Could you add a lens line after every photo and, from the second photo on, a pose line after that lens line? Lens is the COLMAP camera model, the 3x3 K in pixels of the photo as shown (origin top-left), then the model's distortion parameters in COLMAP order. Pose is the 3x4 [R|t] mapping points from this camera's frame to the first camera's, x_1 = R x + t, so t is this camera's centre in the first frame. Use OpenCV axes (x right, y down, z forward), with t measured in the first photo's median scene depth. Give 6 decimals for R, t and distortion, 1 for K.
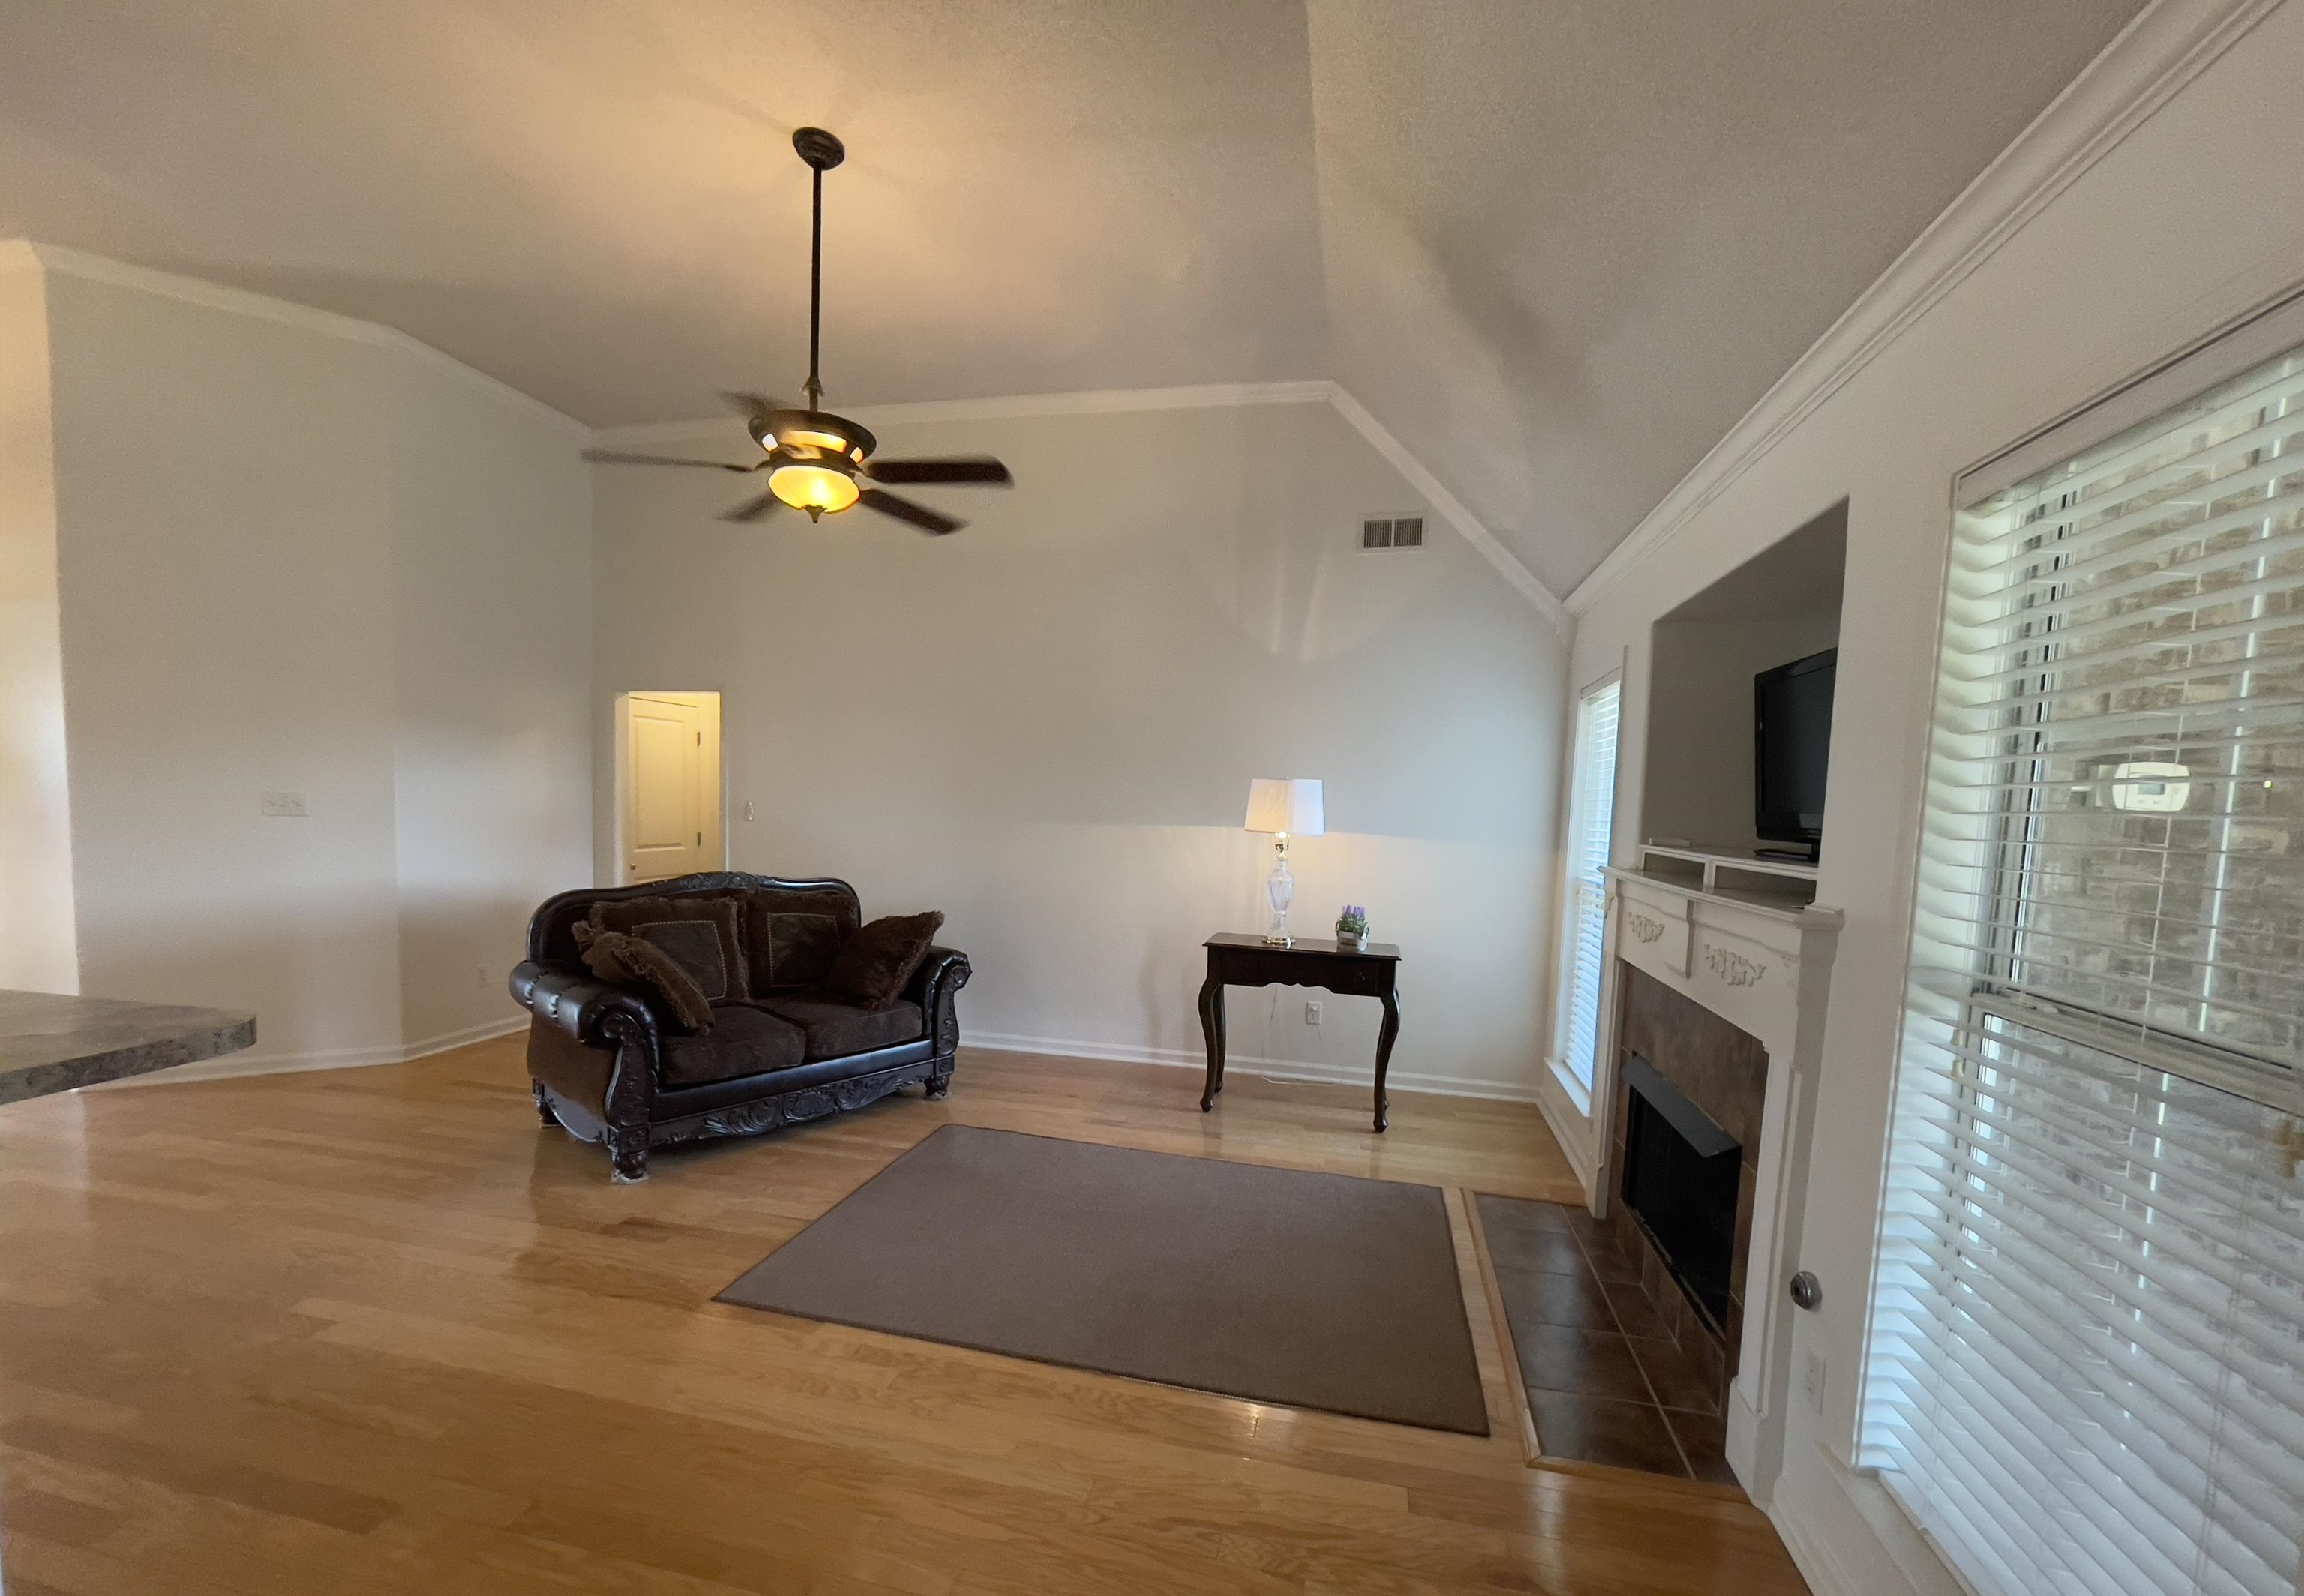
lens RADIAL K [[925.2, 0, 1152.1], [0, 925.2, 865.8], [0, 0, 1]] dist [-0.000682, 0.000041]
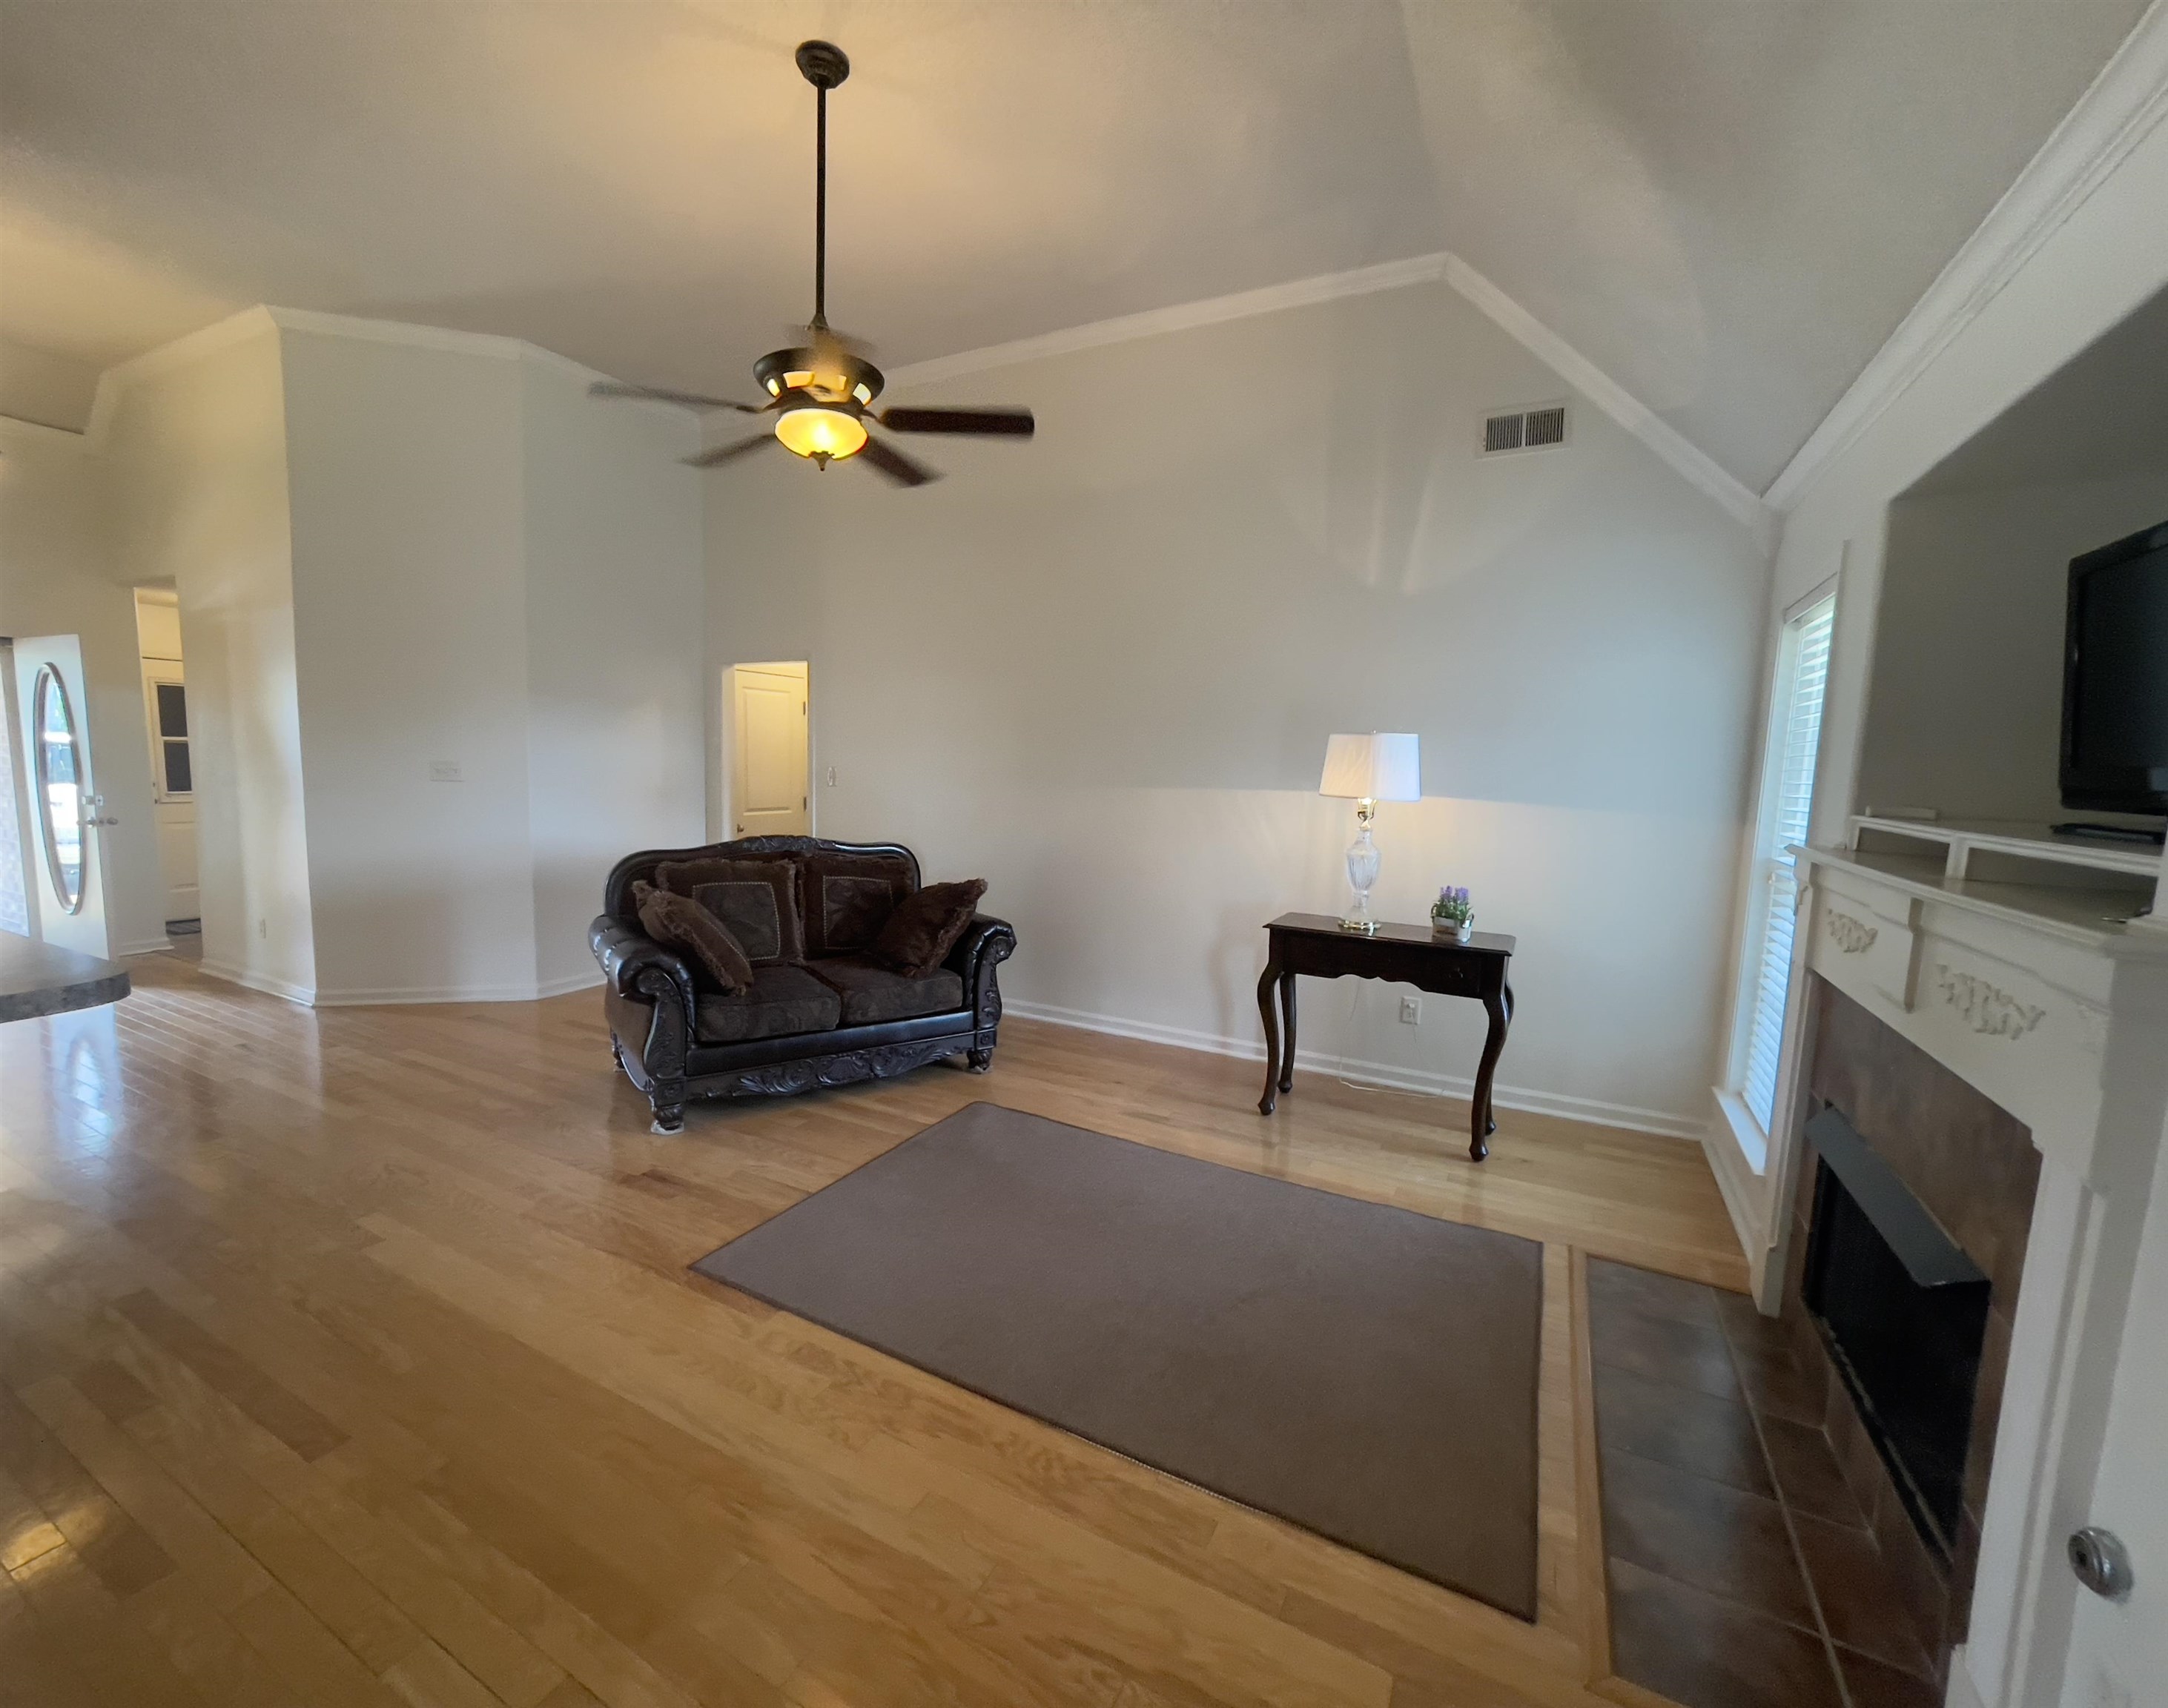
lens RADIAL K [[913.4, 0, 1037.5], [0, 913.4, 860.1], [0, 0, 1]] dist [-0.012718, 0.008141]
pose [[0.959722, 0.021970, -0.280091, 0.106669], [-0.013187, 0.999362, 0.033206, -0.002928], [0.280642, -0.028176, 0.959399, 0.131407]]
